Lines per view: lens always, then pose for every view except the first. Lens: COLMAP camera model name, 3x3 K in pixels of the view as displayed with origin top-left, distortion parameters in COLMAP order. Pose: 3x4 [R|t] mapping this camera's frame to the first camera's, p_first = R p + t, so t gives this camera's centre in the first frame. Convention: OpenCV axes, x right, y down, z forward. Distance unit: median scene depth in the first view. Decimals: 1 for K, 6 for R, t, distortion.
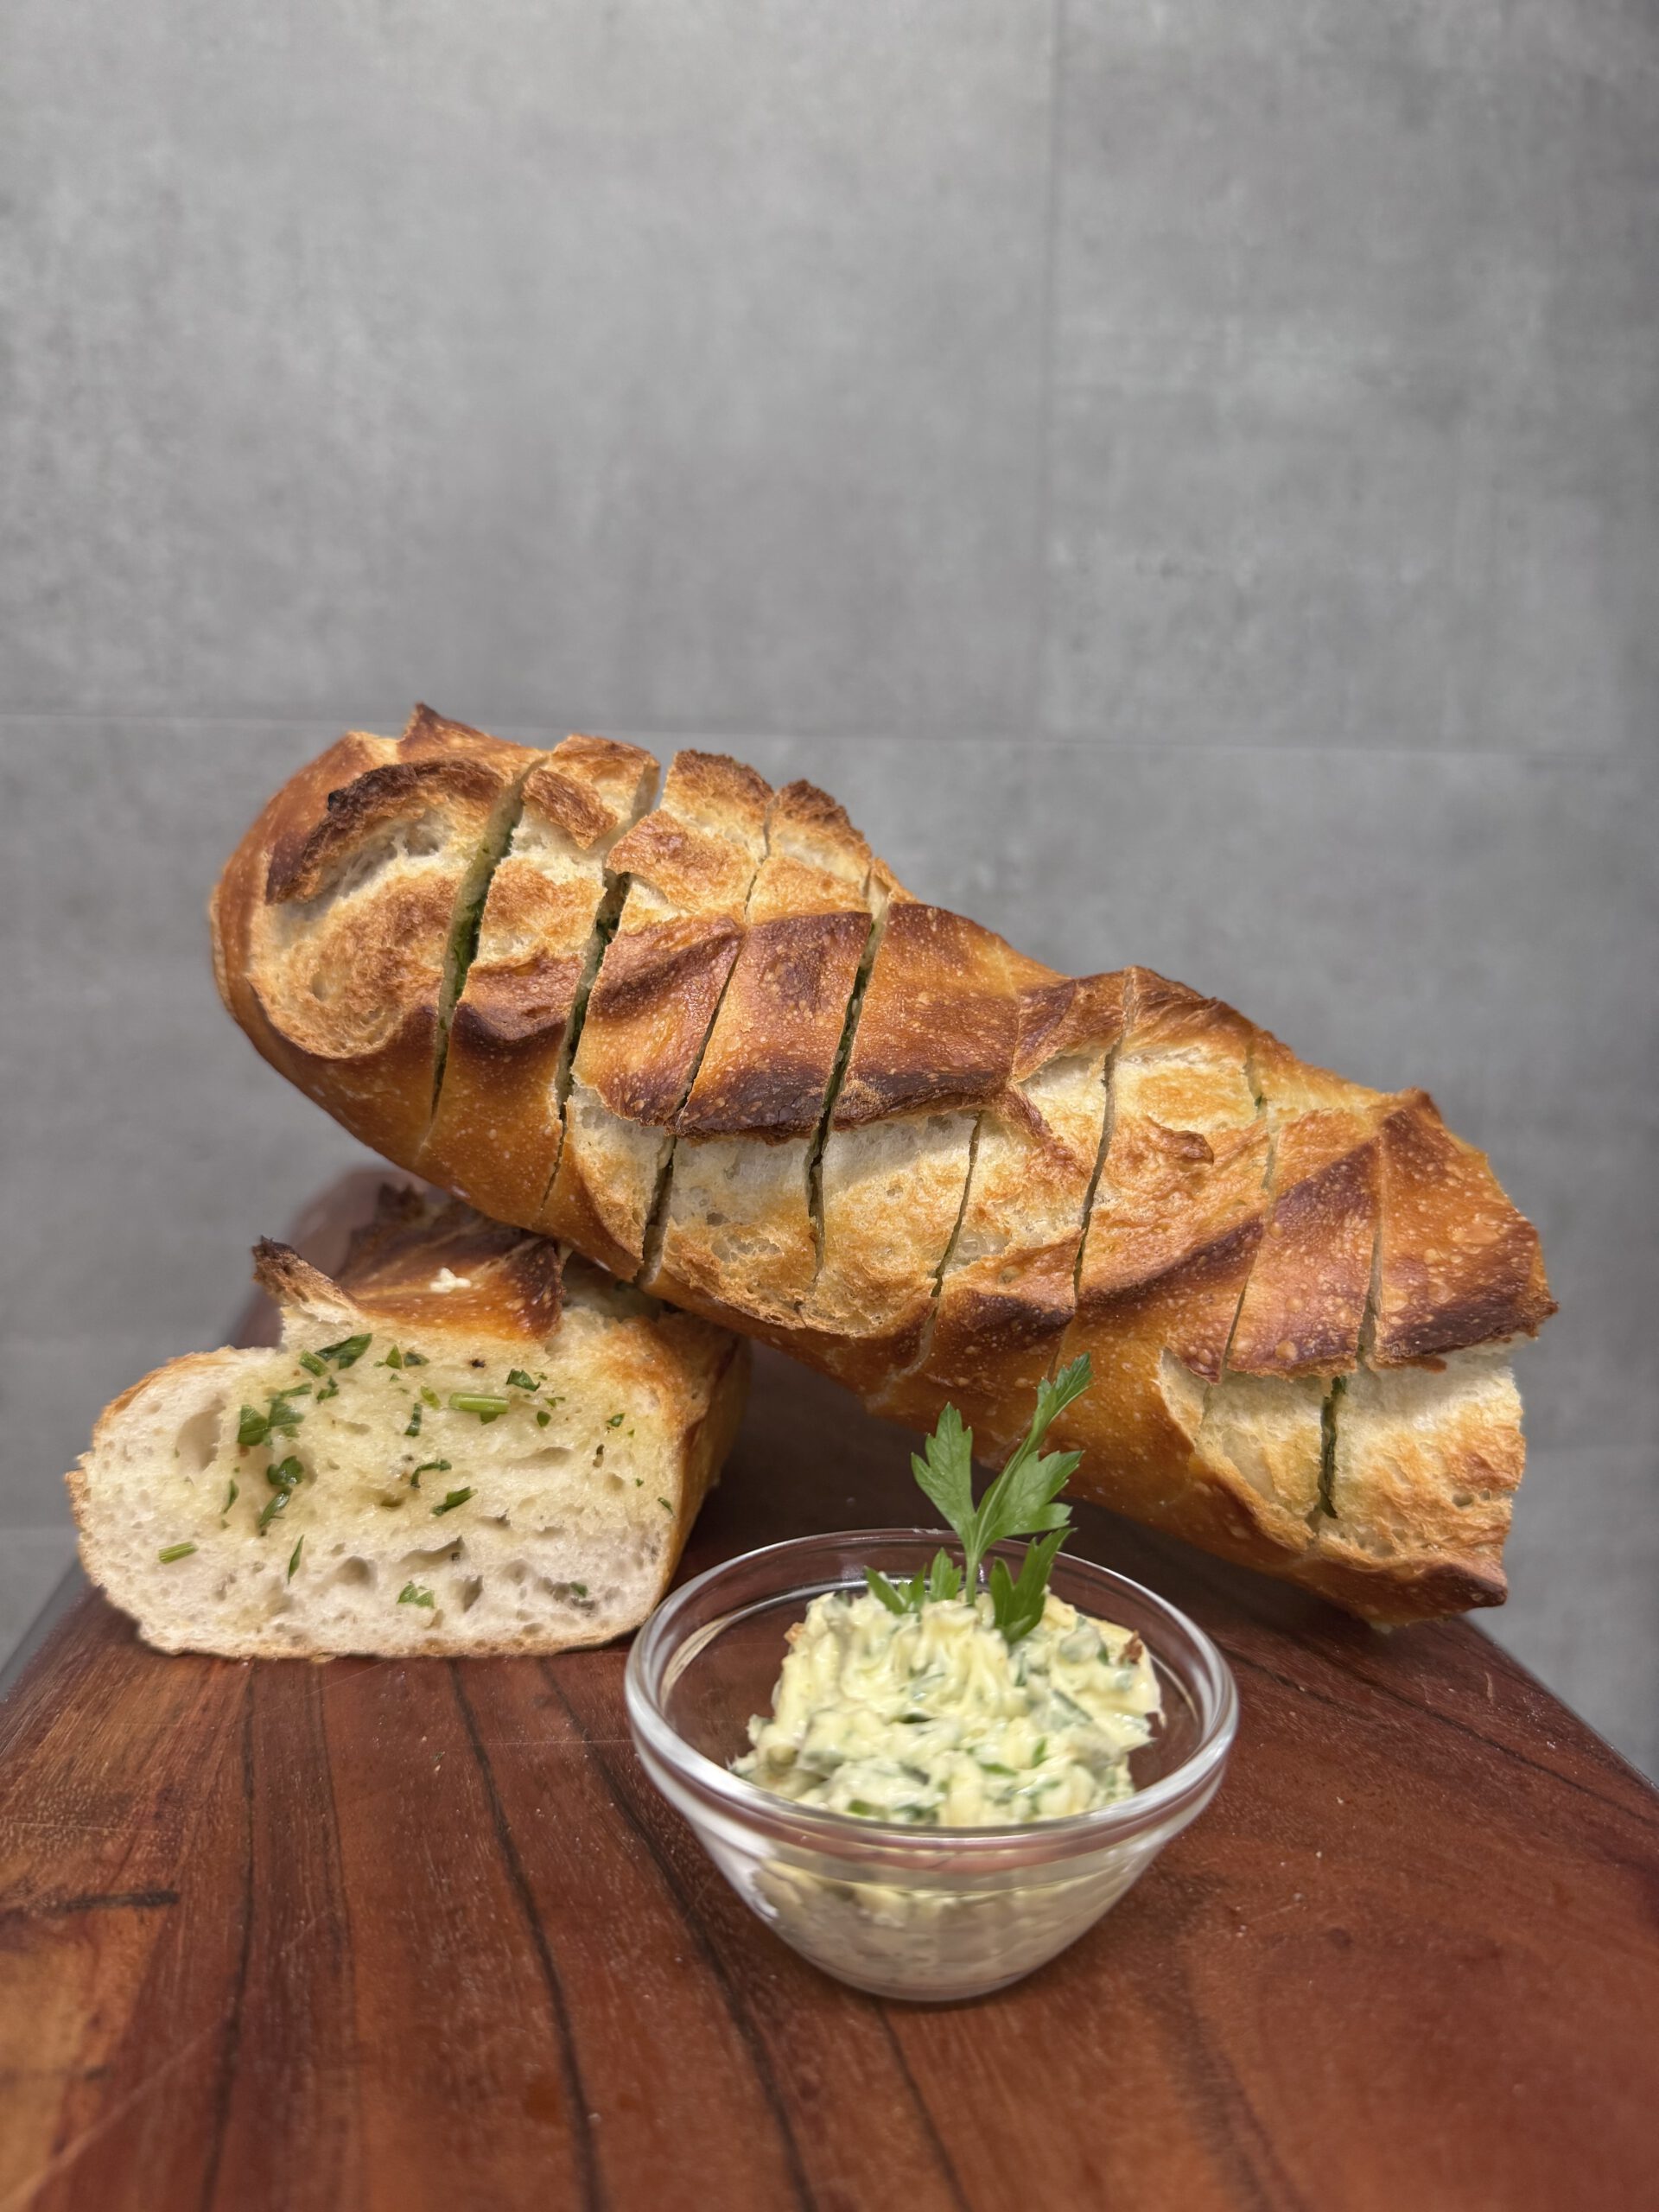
lens RADIAL K [[1542.3, 0, 824.0], [0, 1542.3, 1098.4], [0, 0, 1]] dist [-0.036441, -0.003869]
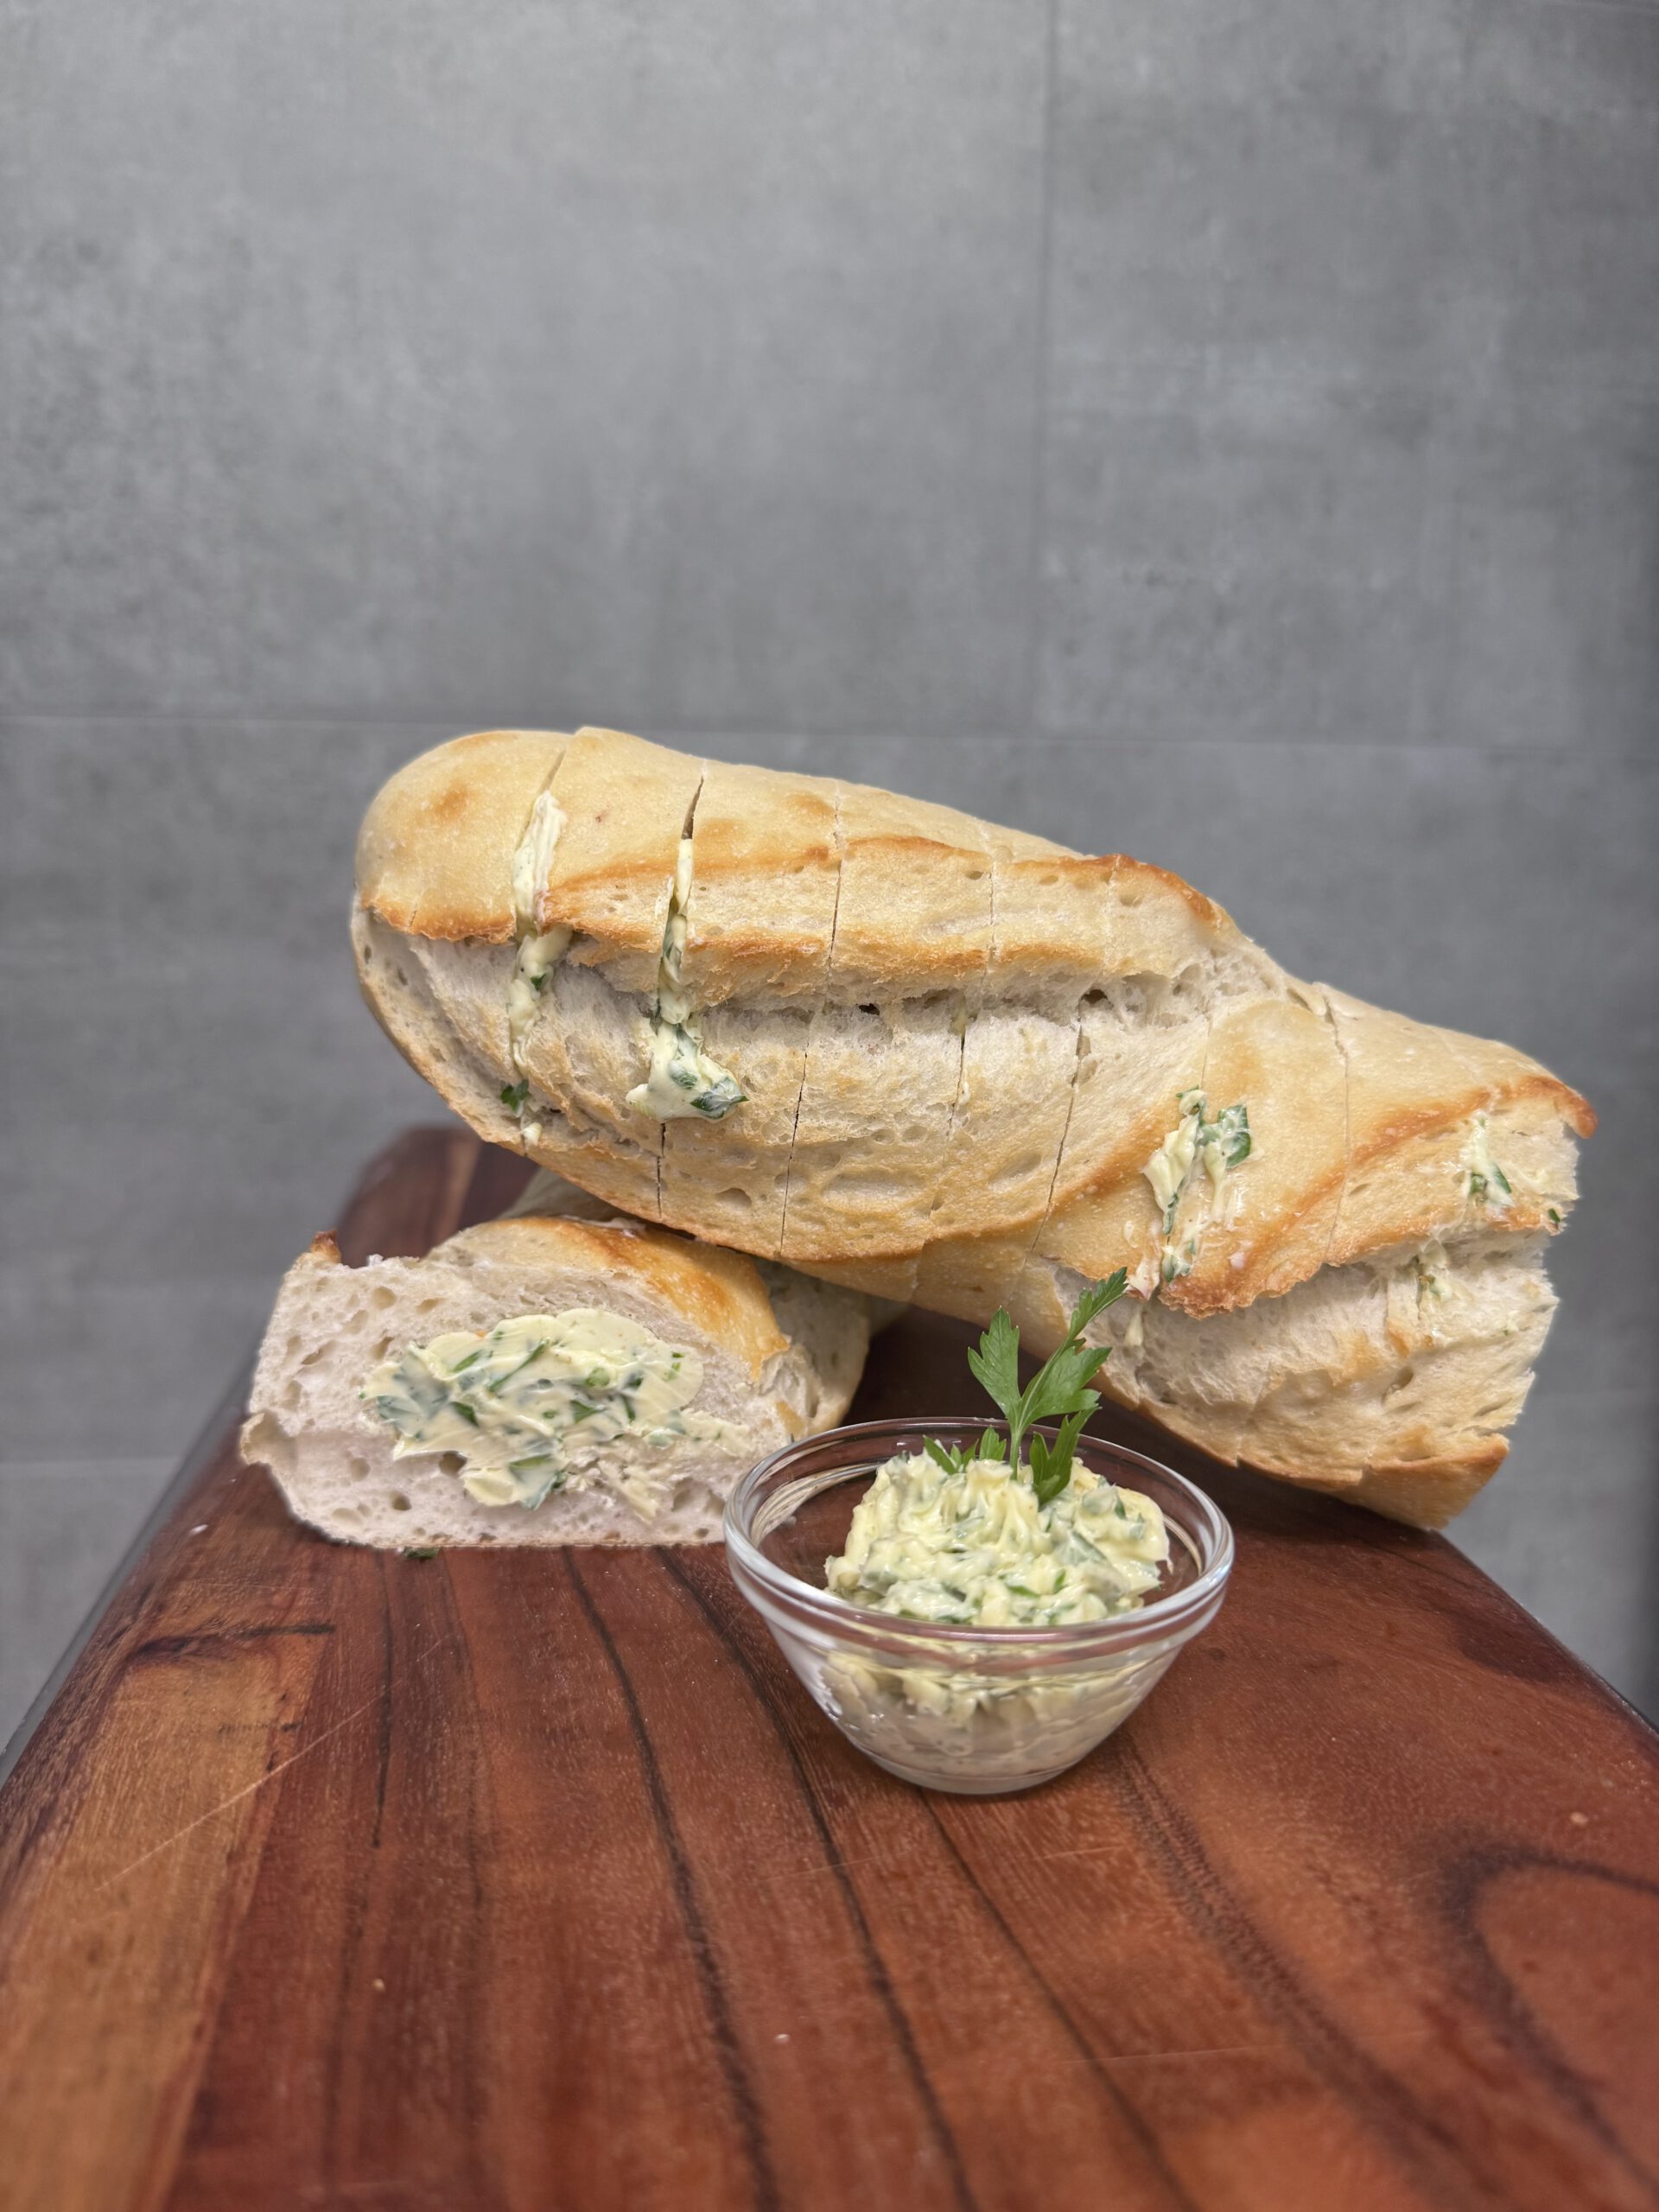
lens RADIAL K [[1542.3, 0, 840.4], [0, 1542.3, 1116.9], [0, 0, 1]] dist [-0.036441, -0.003869]
pose [[0.999992, -0.002370, -0.003217, 0.005773], [0.002419, 0.999877, 0.015485, 0.020660], [0.003180, -0.015493, 0.999875, -0.102575]]
